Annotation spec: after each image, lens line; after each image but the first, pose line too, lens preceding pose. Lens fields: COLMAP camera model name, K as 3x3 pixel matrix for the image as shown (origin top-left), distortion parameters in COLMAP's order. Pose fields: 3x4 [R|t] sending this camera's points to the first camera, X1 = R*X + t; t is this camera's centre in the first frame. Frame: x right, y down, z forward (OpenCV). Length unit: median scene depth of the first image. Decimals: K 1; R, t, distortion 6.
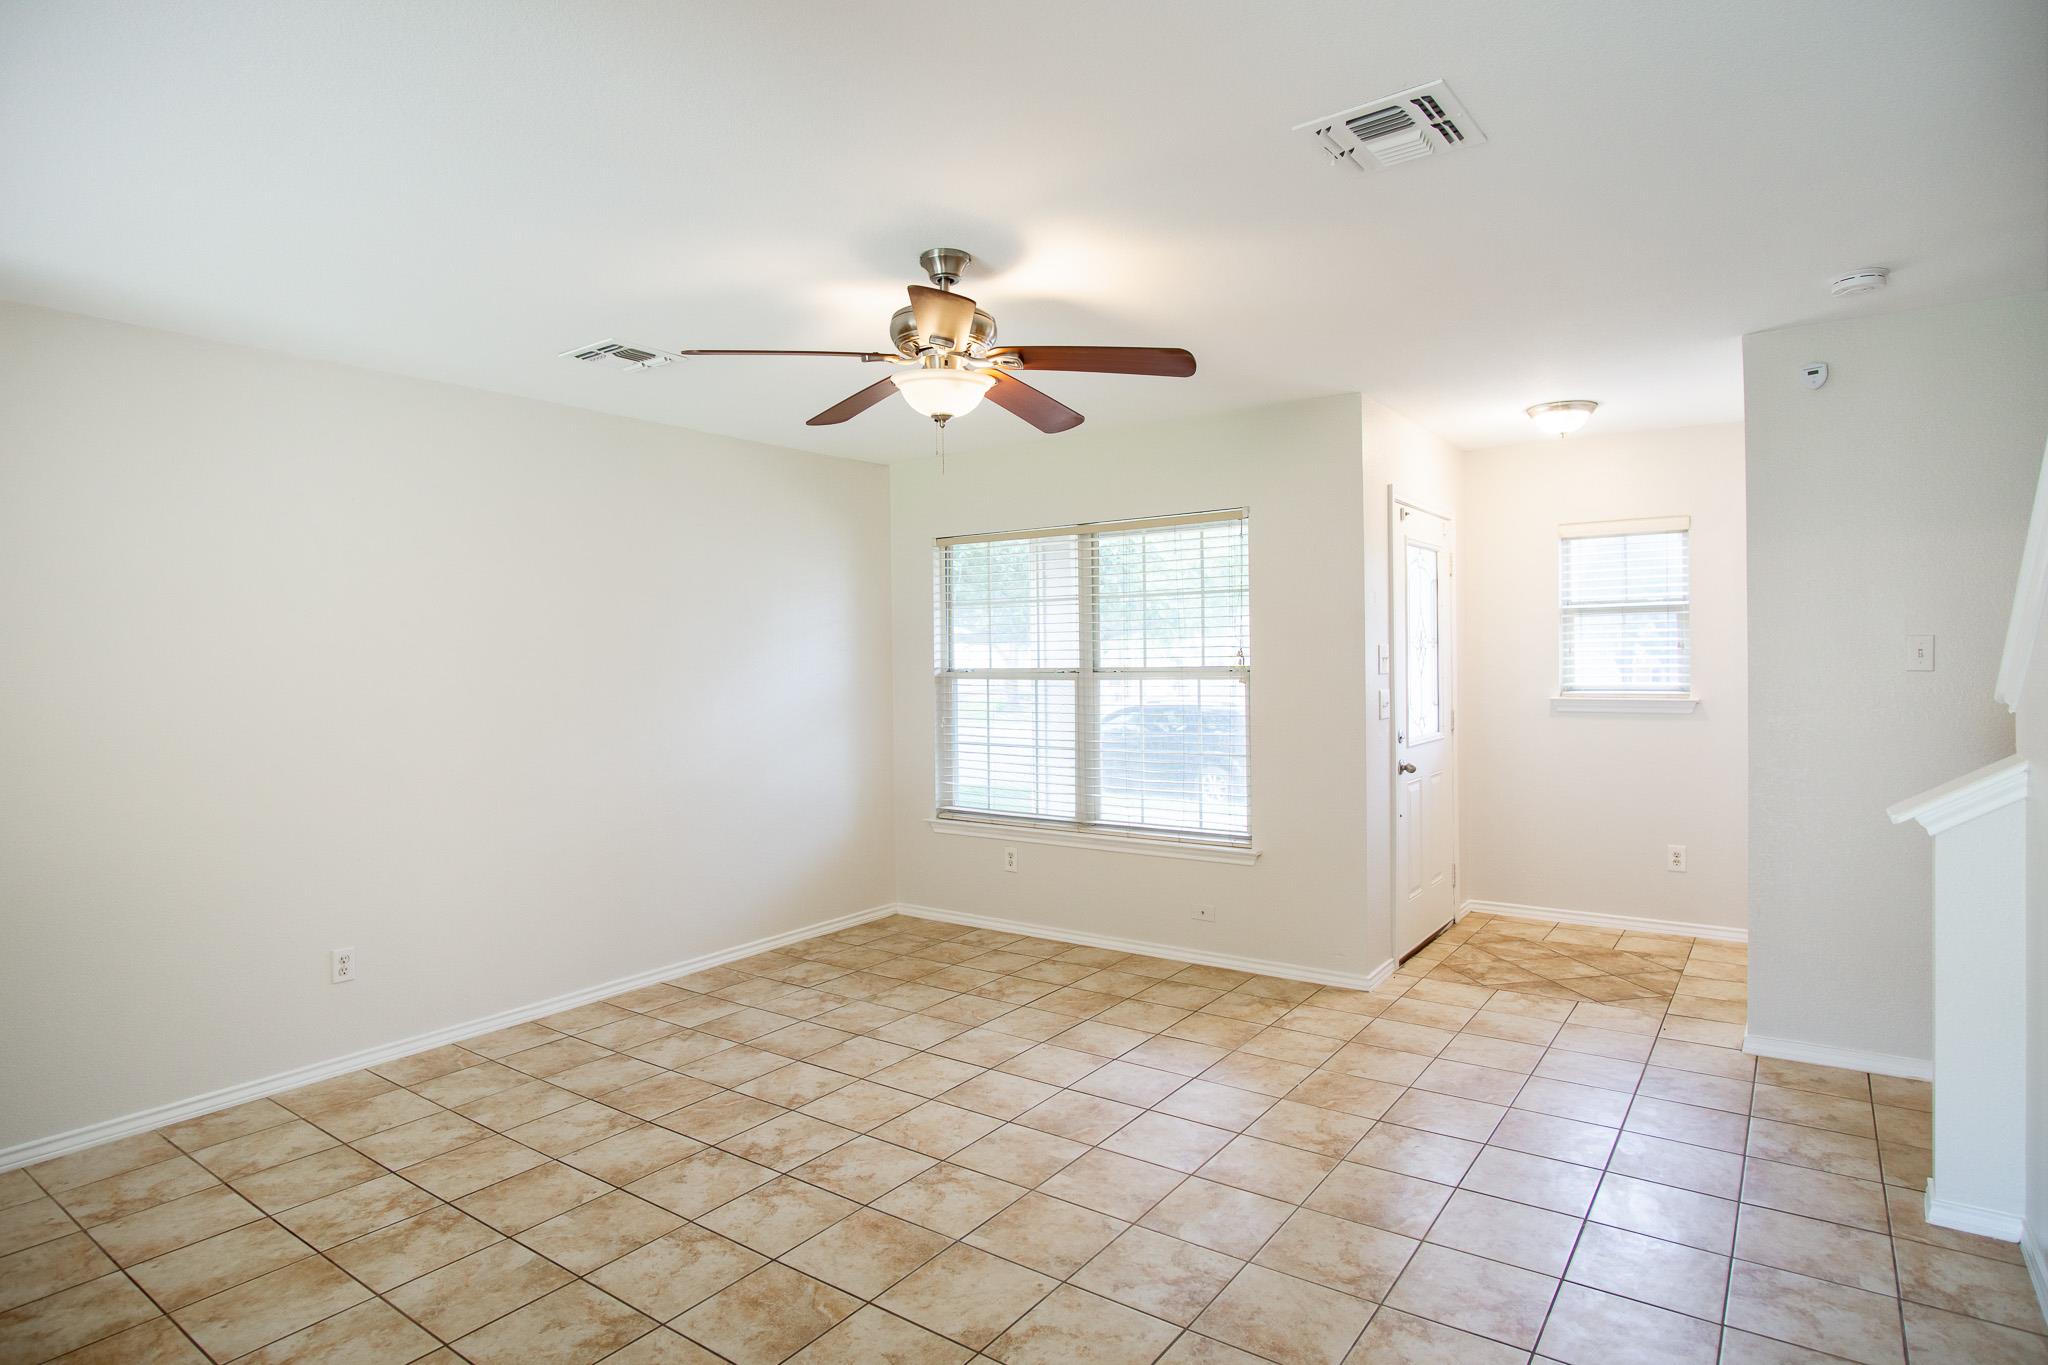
lens RADIAL K [[1103.6, 0, 1034.4], [0, 1103.6, 670.3], [0, 0, 1]] dist [-0.027184, 0.001157]
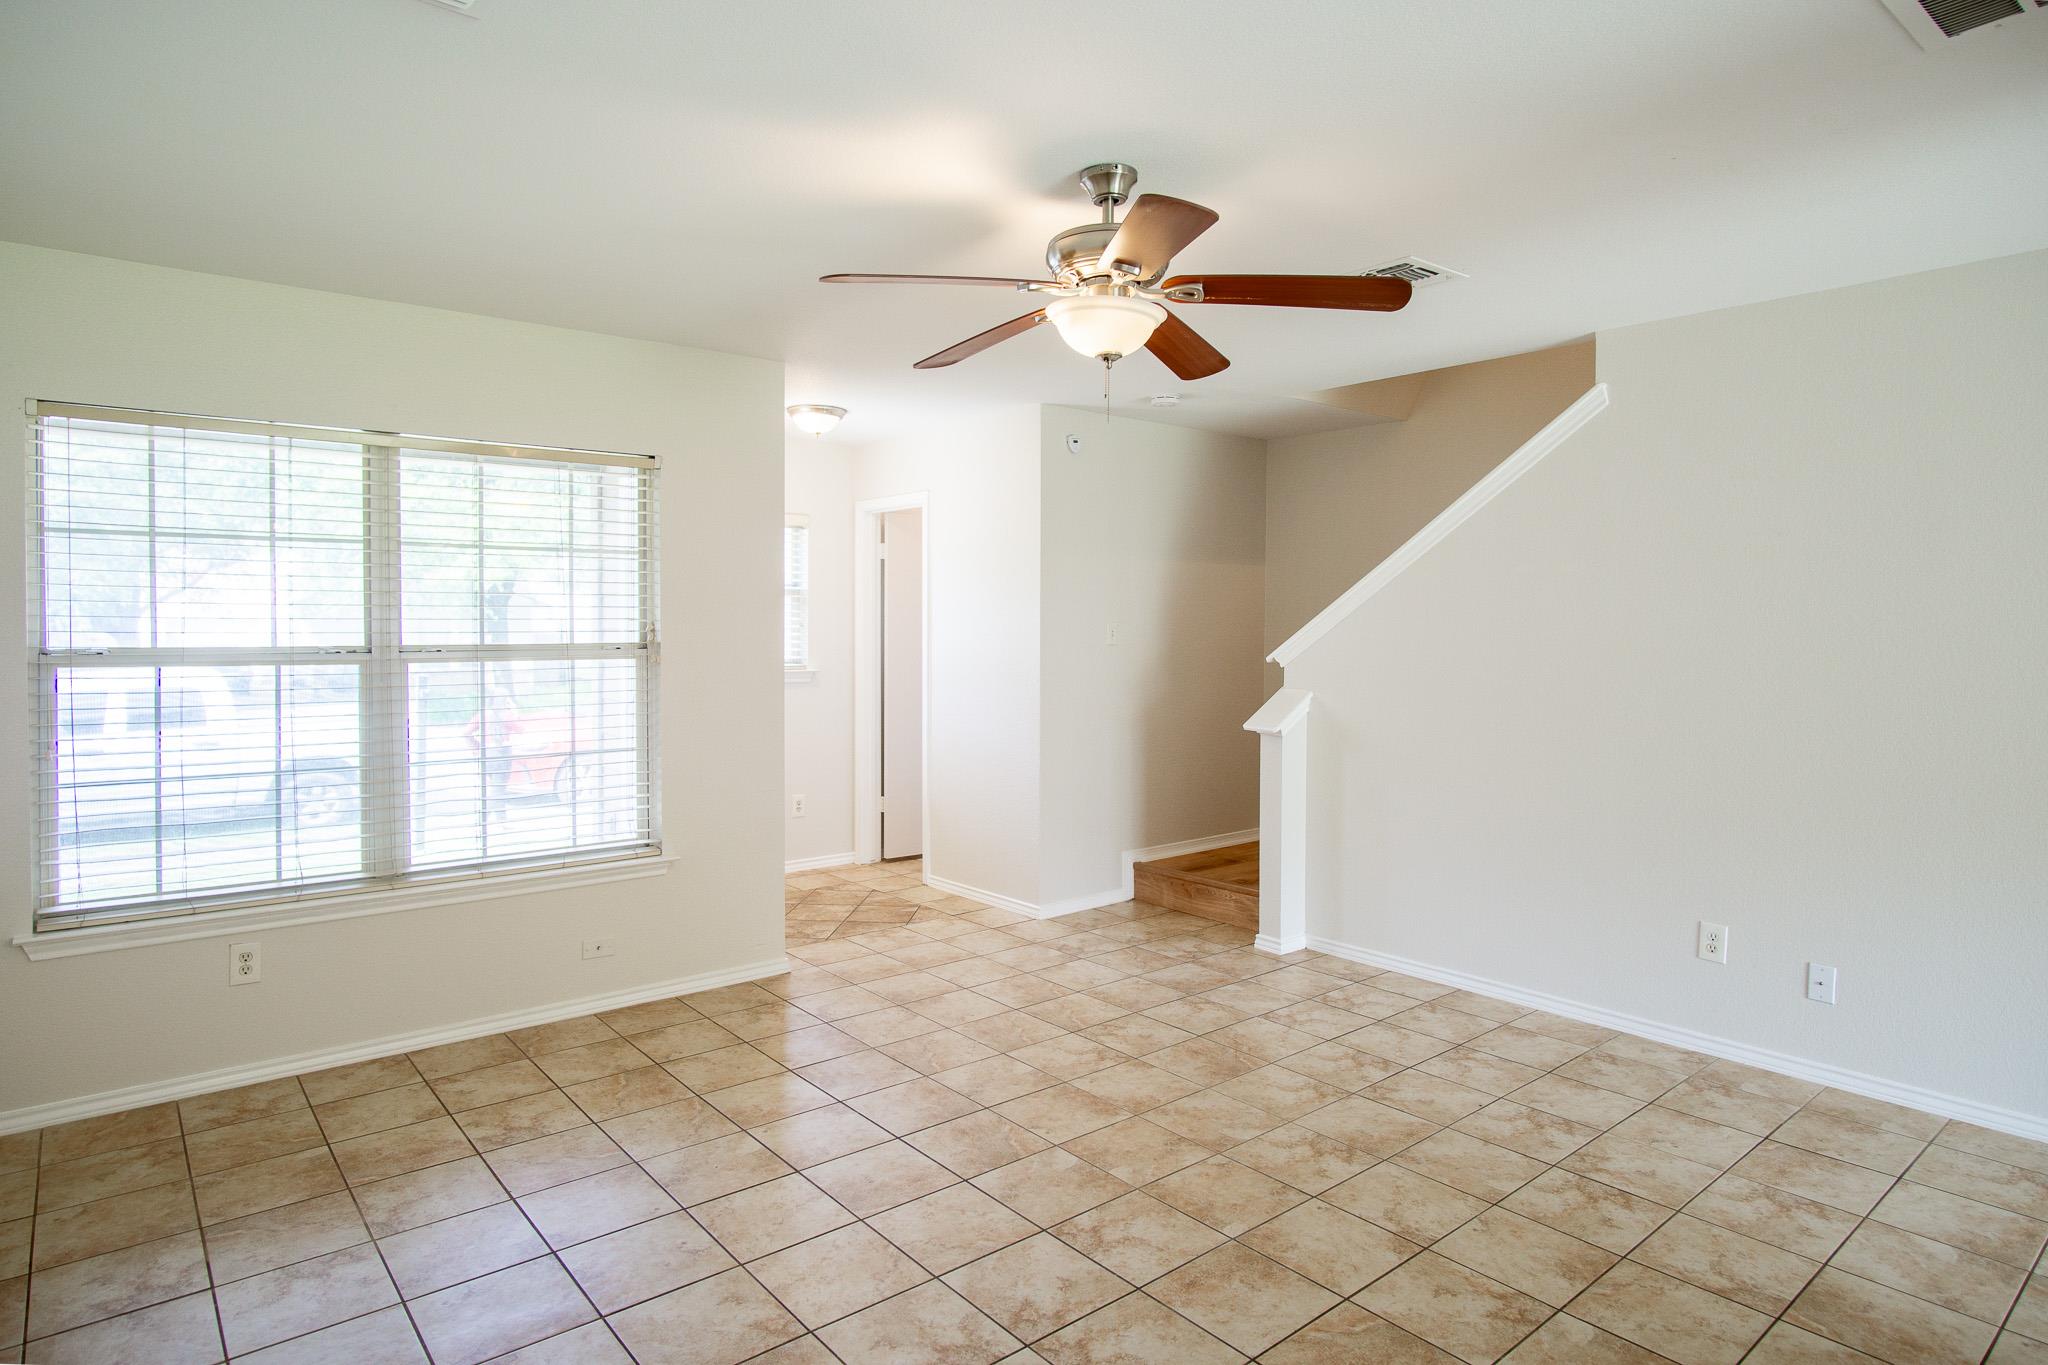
lens RADIAL K [[1134.9, 0, 1017.8], [0, 1134.9, 653.2], [0, 0, 1]] dist [-0.028240, 0.000428]
pose [[0.261976, -0.009906, 0.965023, -0.605422], [0.006021, 0.999945, 0.008630, -0.001403], [-0.965056, 0.003550, 0.262021, 0.523481]]
